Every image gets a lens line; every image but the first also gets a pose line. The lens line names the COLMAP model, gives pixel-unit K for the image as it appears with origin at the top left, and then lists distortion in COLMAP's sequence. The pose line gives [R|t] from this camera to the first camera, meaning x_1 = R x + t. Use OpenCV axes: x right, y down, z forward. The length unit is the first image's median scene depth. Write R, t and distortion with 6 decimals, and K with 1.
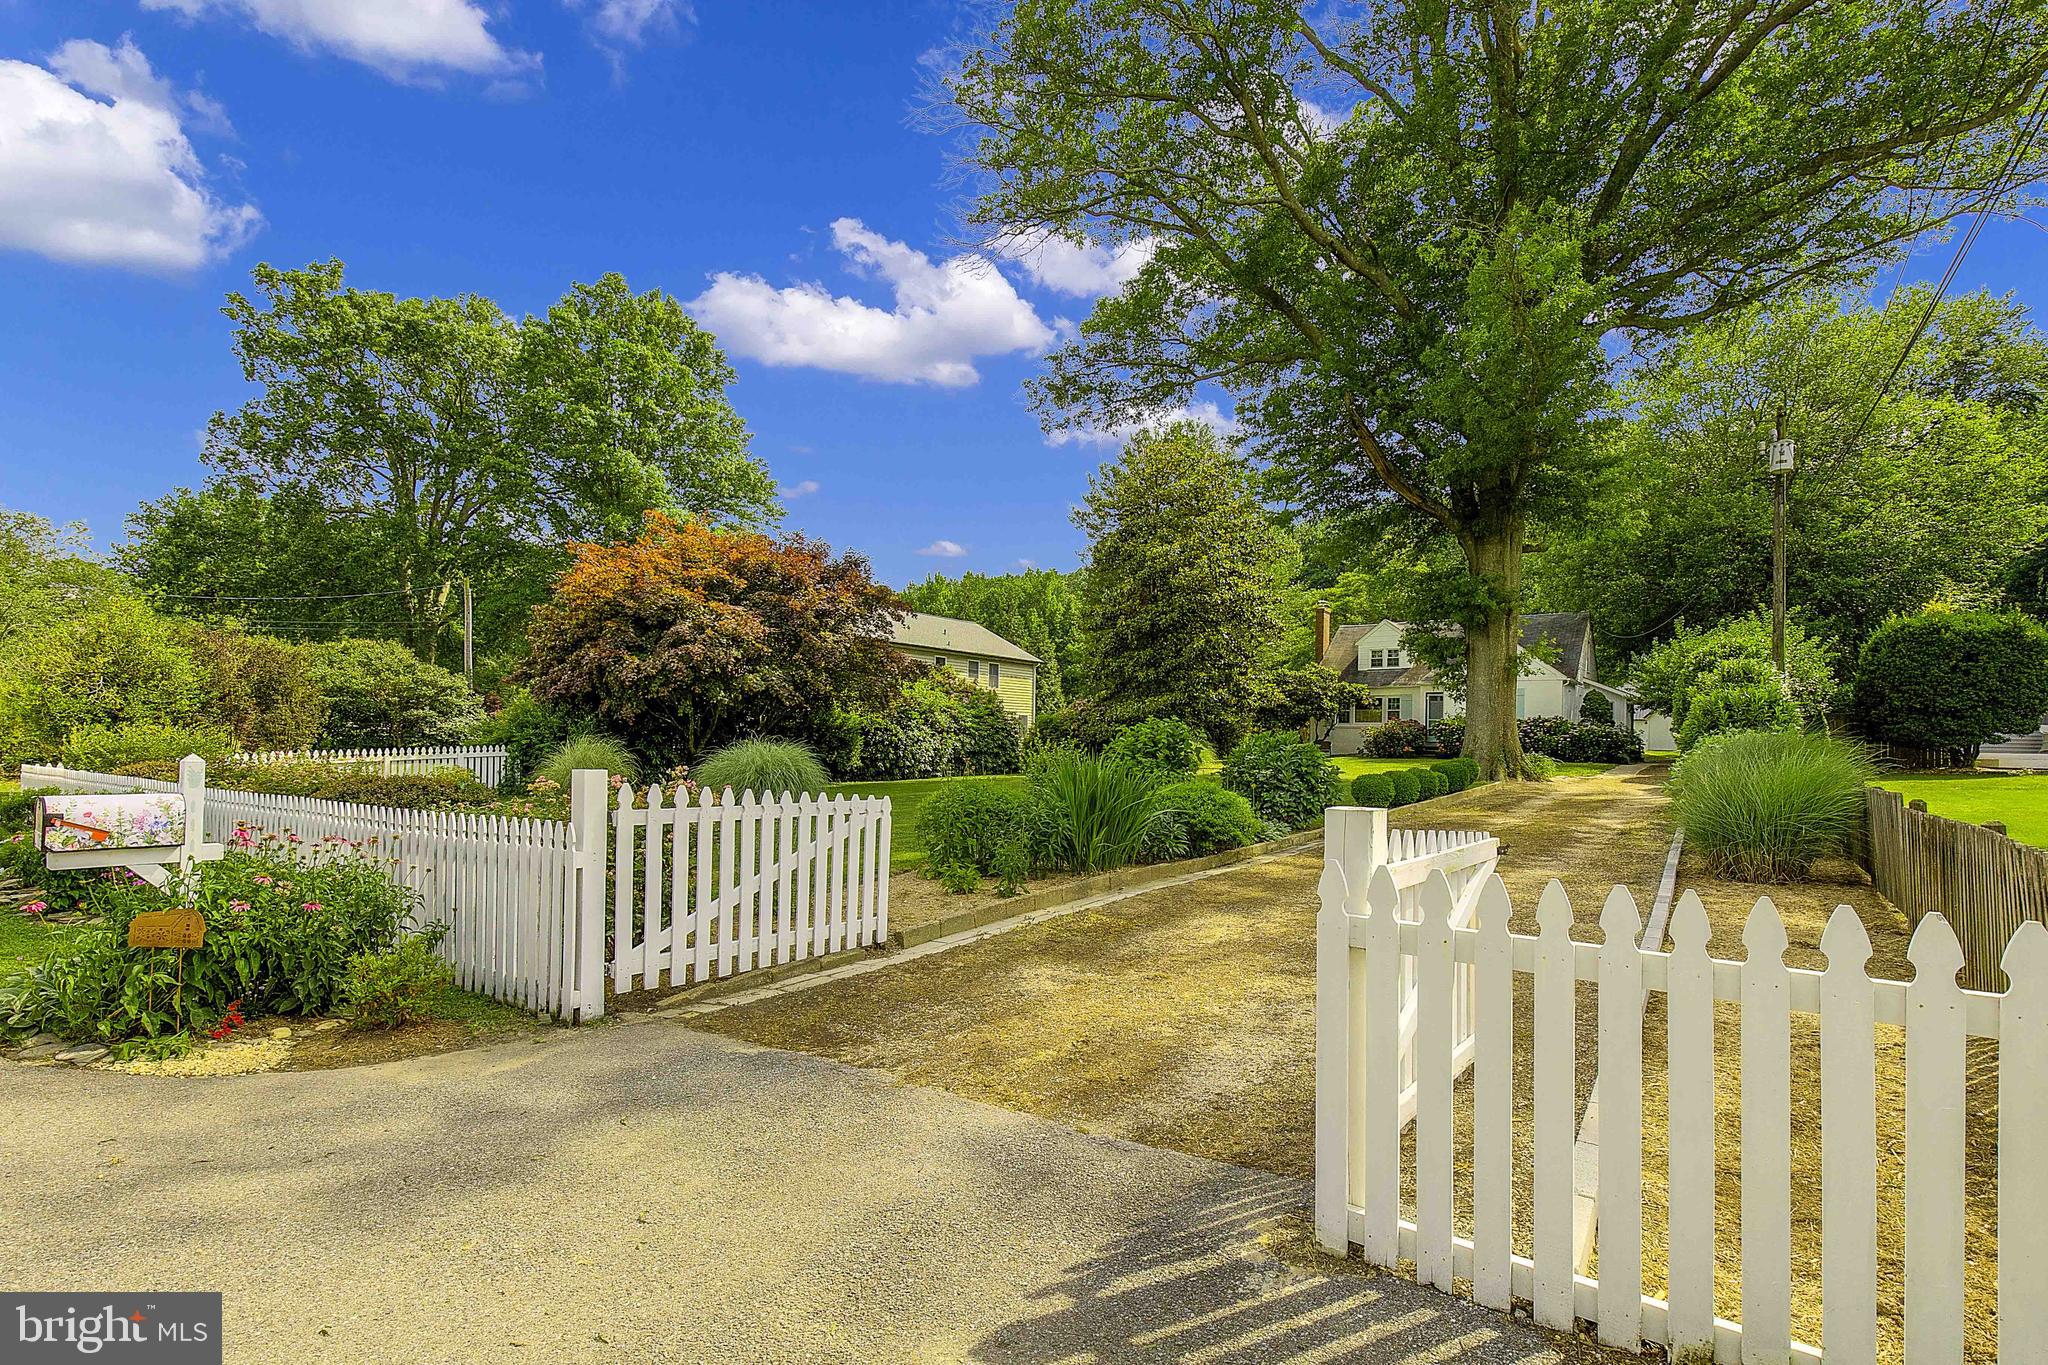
lens RADIAL K [[951.8, 0, 1014.8], [0, 951.8, 712.3], [0, 0, 1]] dist [0.000535, 0.000220]
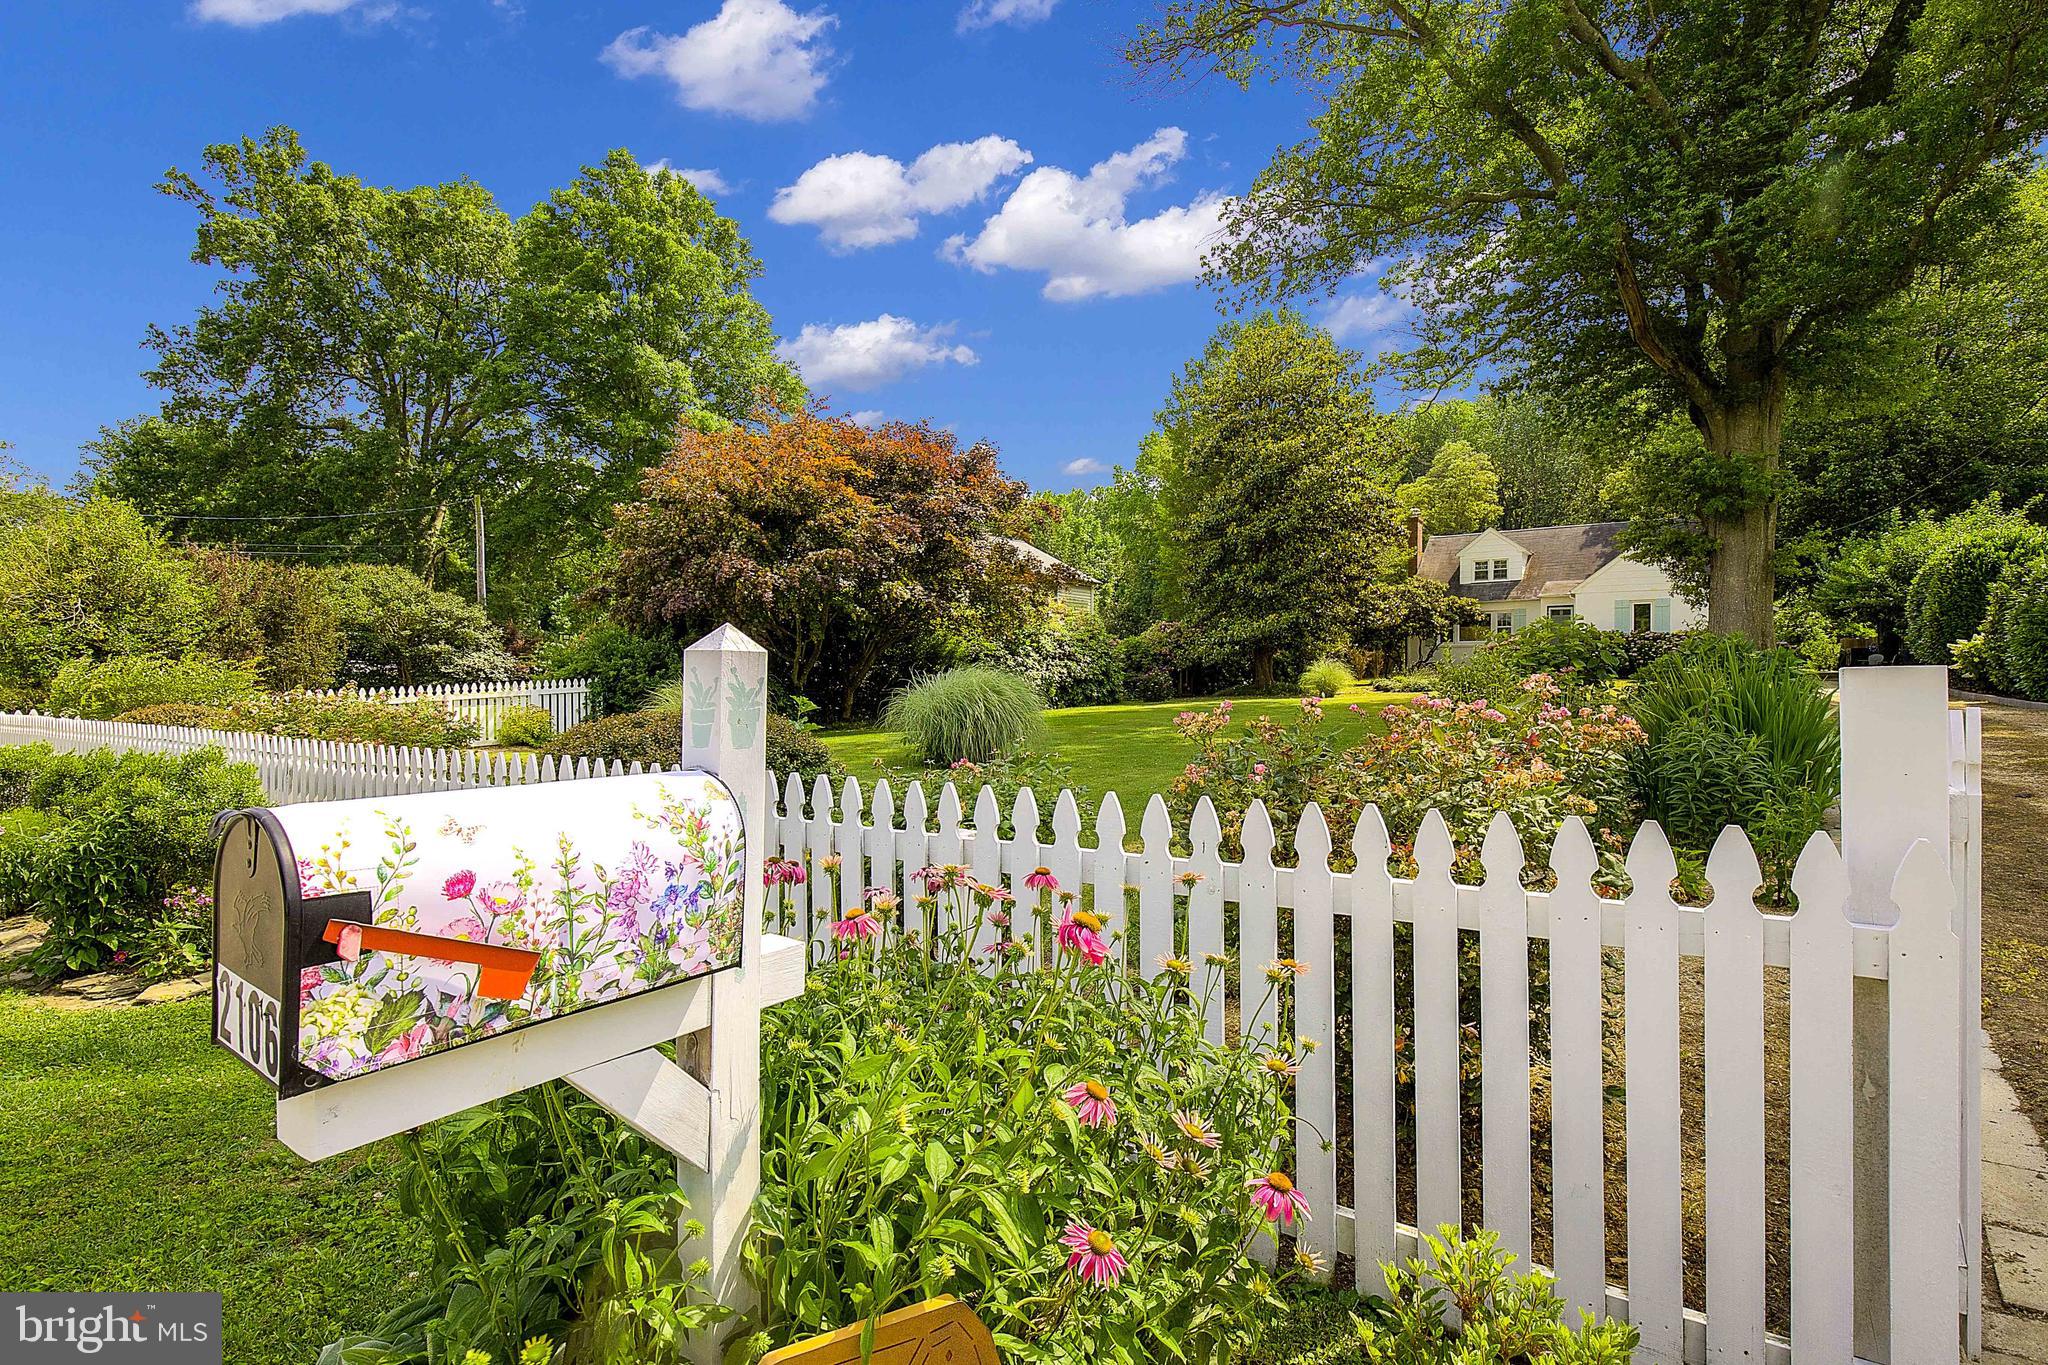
lens RADIAL K [[928.4, 0, 970.5], [0, 928.4, 675.8], [0, 0, 1]] dist [0.003362, 0.000399]
pose [[0.999663, -0.019127, 0.017577, -0.150979], [0.018590, 0.999370, 0.030238, 0.009701], [-0.018144, -0.029901, 0.999388, 0.138251]]
